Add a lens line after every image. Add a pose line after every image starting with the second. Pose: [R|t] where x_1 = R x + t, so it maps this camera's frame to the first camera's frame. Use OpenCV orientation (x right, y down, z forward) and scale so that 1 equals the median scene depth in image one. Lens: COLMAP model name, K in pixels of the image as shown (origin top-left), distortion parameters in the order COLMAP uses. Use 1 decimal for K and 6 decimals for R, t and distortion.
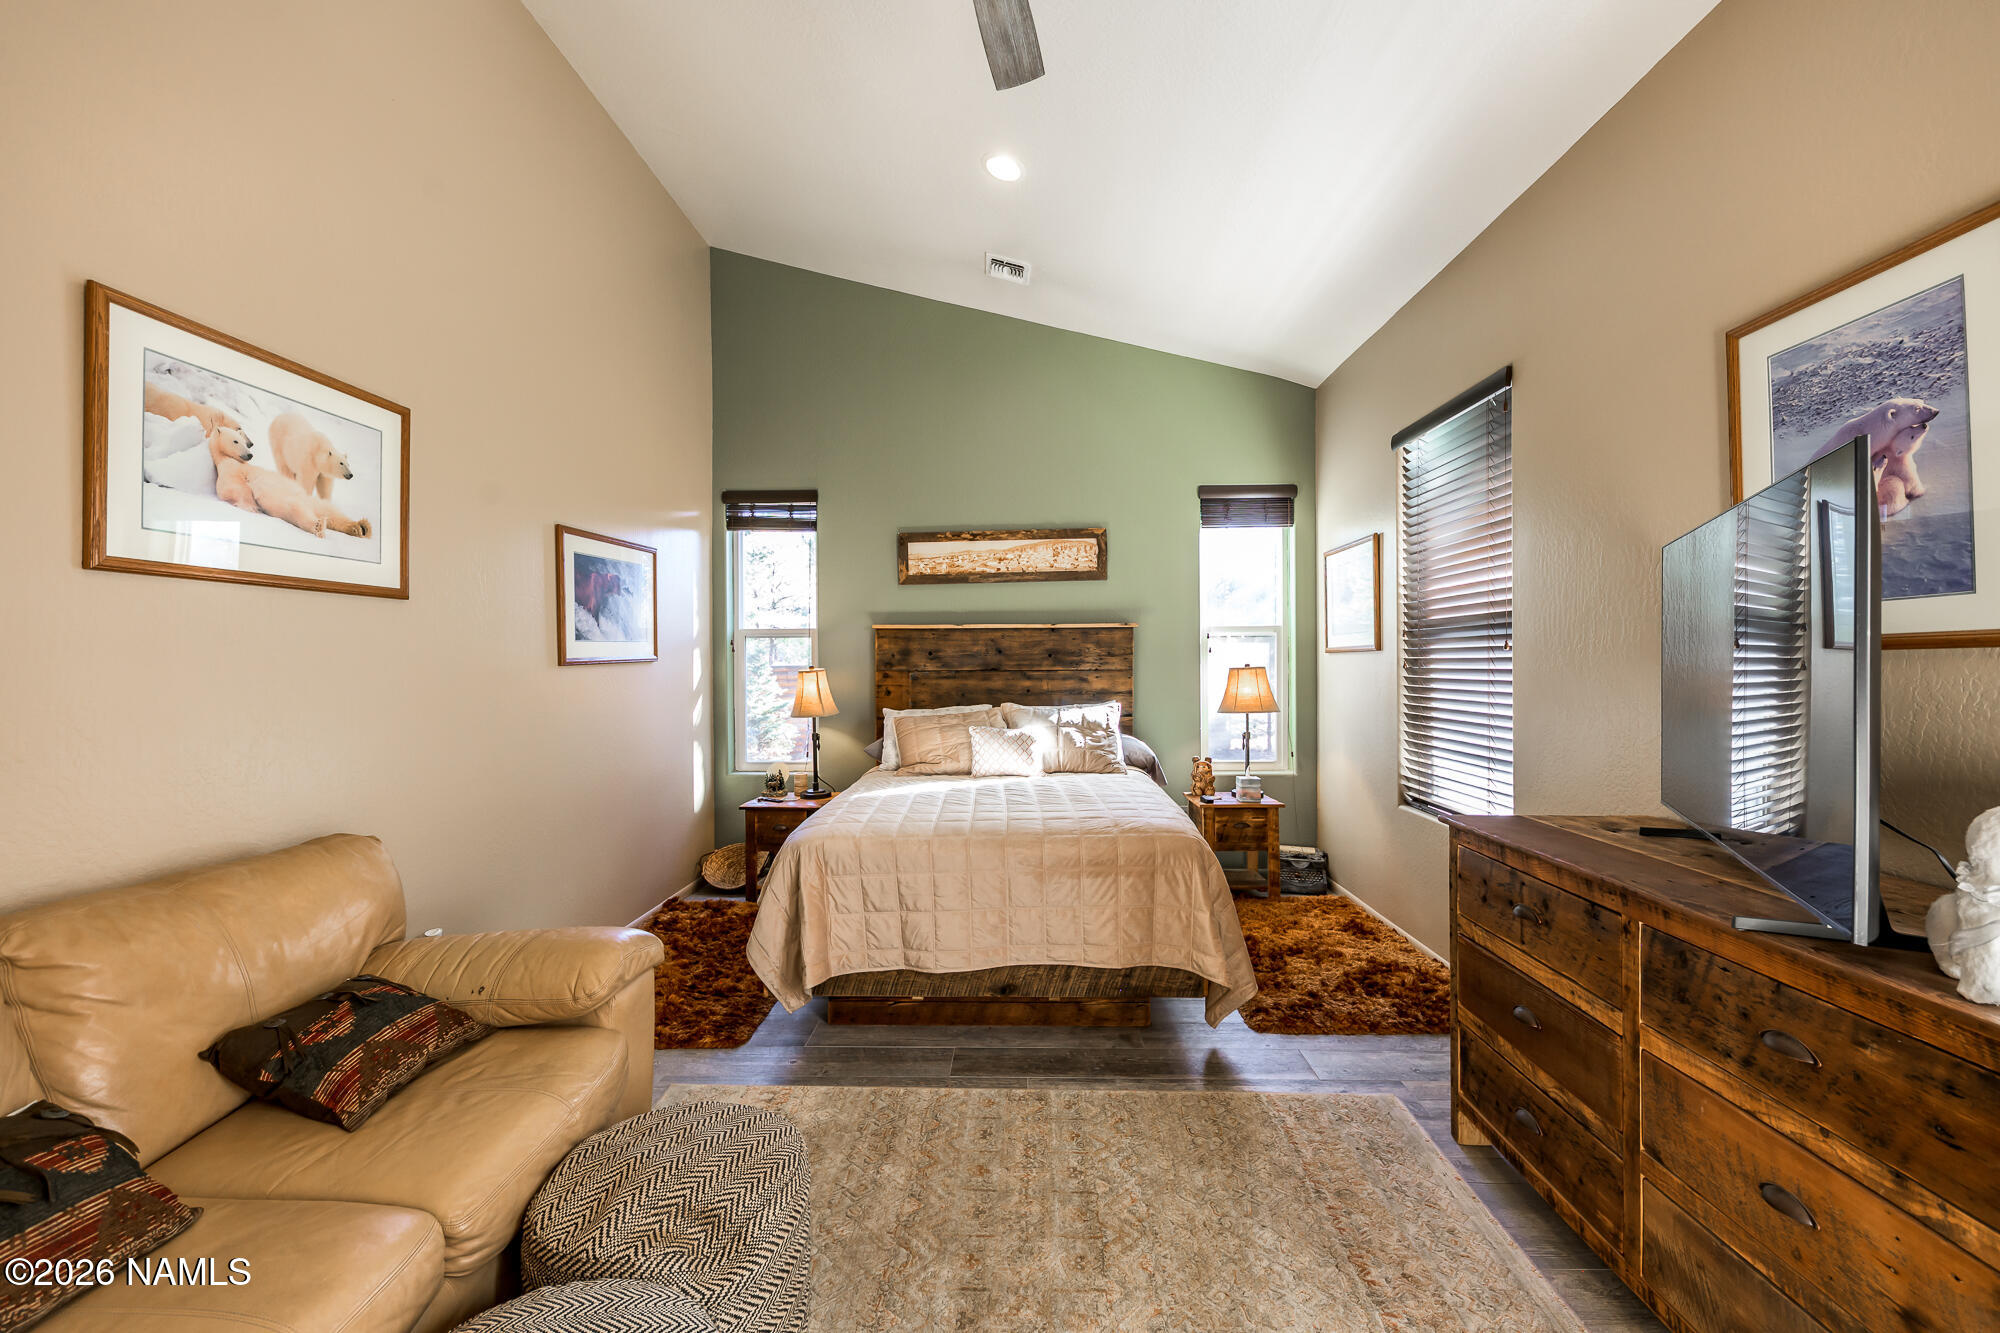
lens RADIAL K [[810.4, 0, 1002.2], [0, 810.4, 660.0], [0, 0, 1]] dist [0.000759, -0.000204]
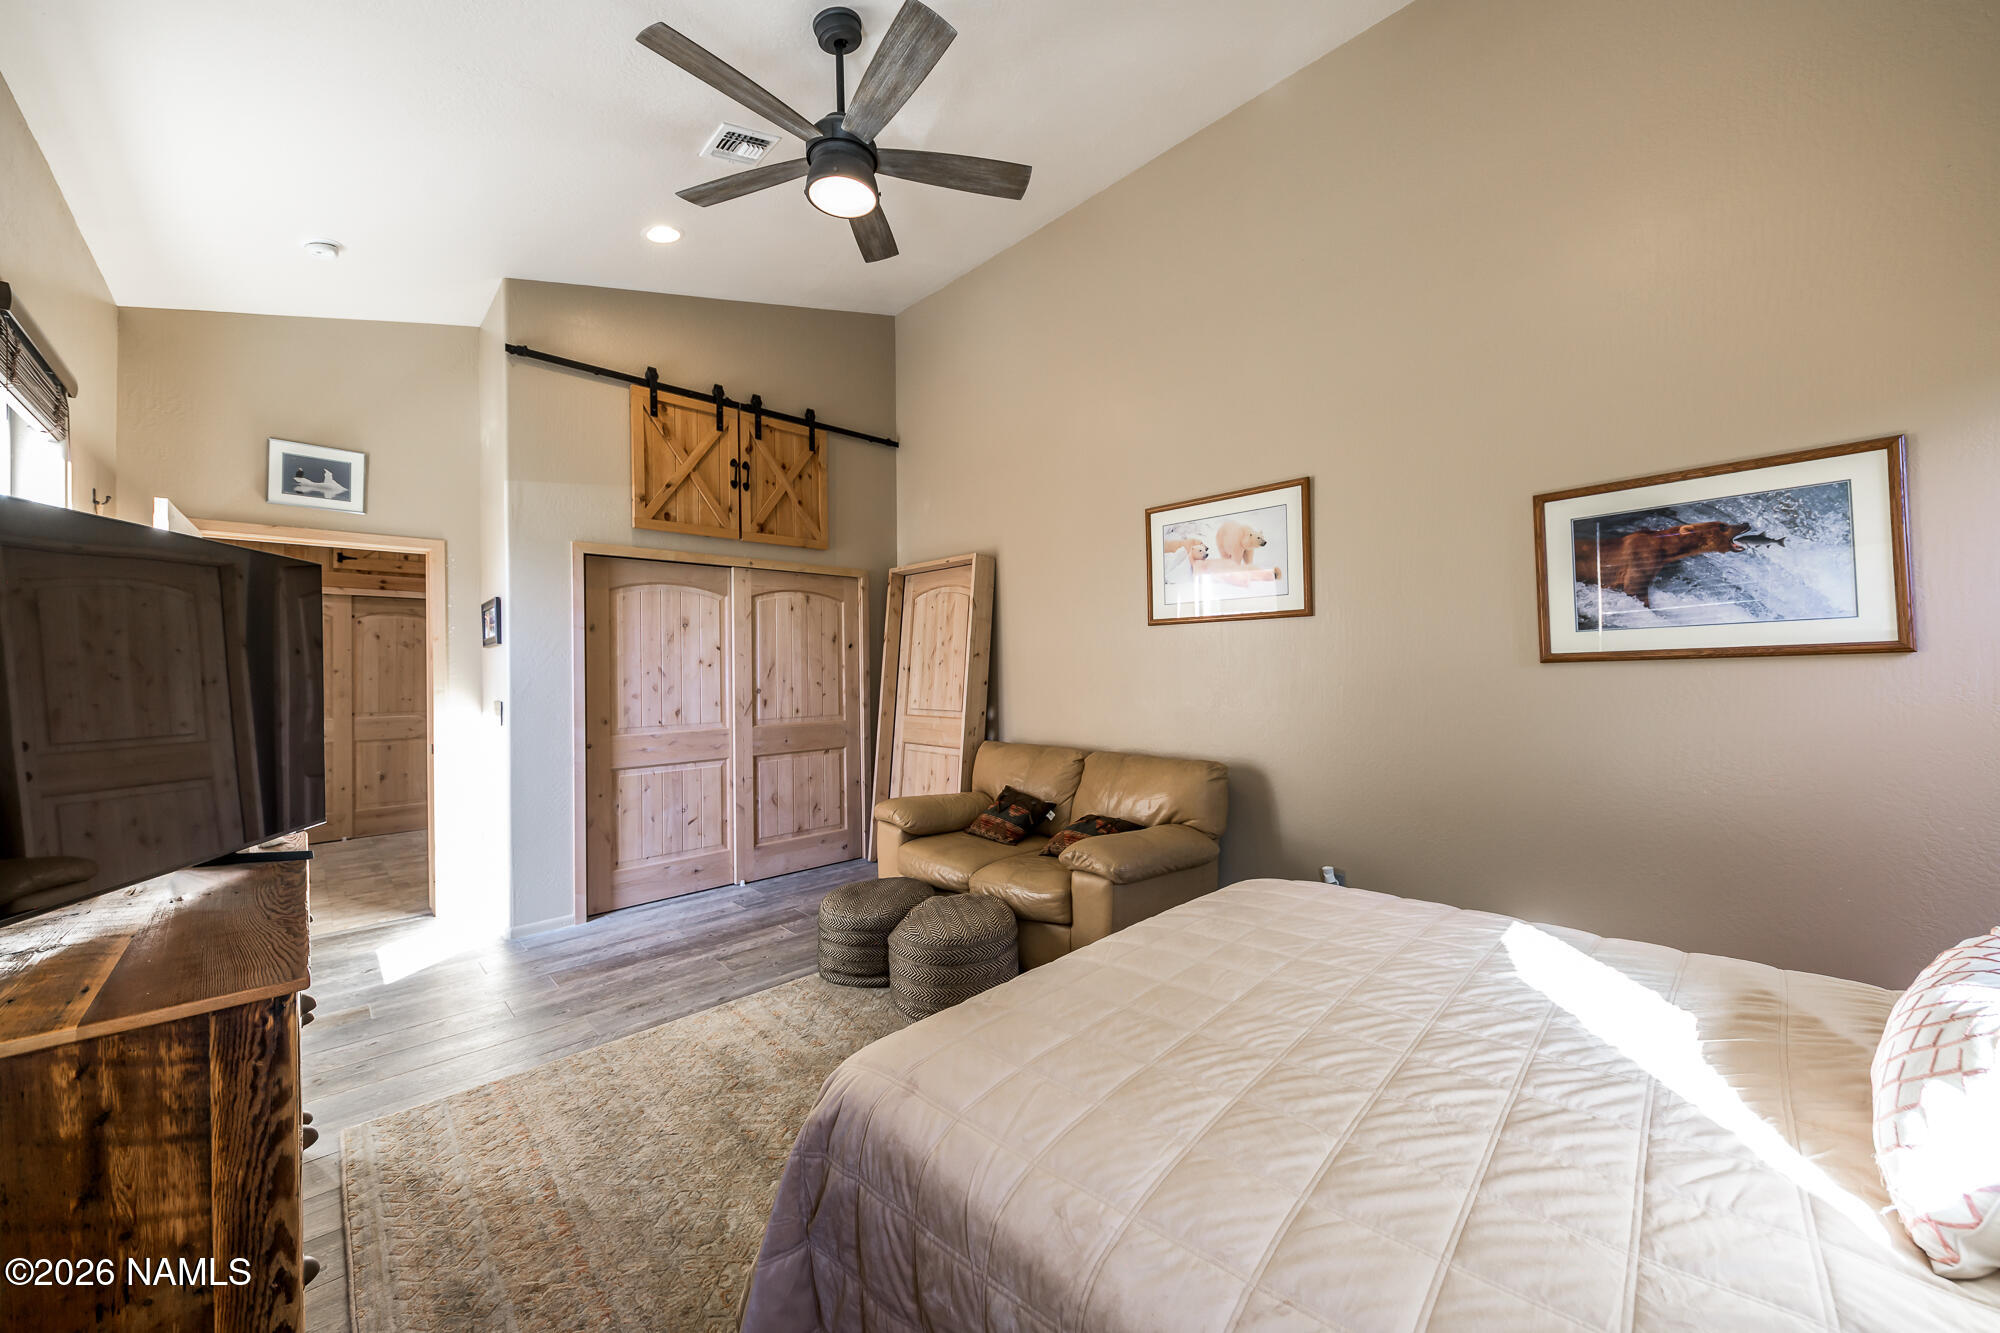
lens RADIAL K [[696.8, 0, 1004.2], [0, 696.8, 665.9], [0, 0, 1]] dist [0.000202, 0.000015]
pose [[-0.680393, -0.001915, -0.732845, 0.537900], [0.007812, 0.999921, -0.009865, 0.019913], [0.732806, -0.012437, -0.680324, 1.578115]]
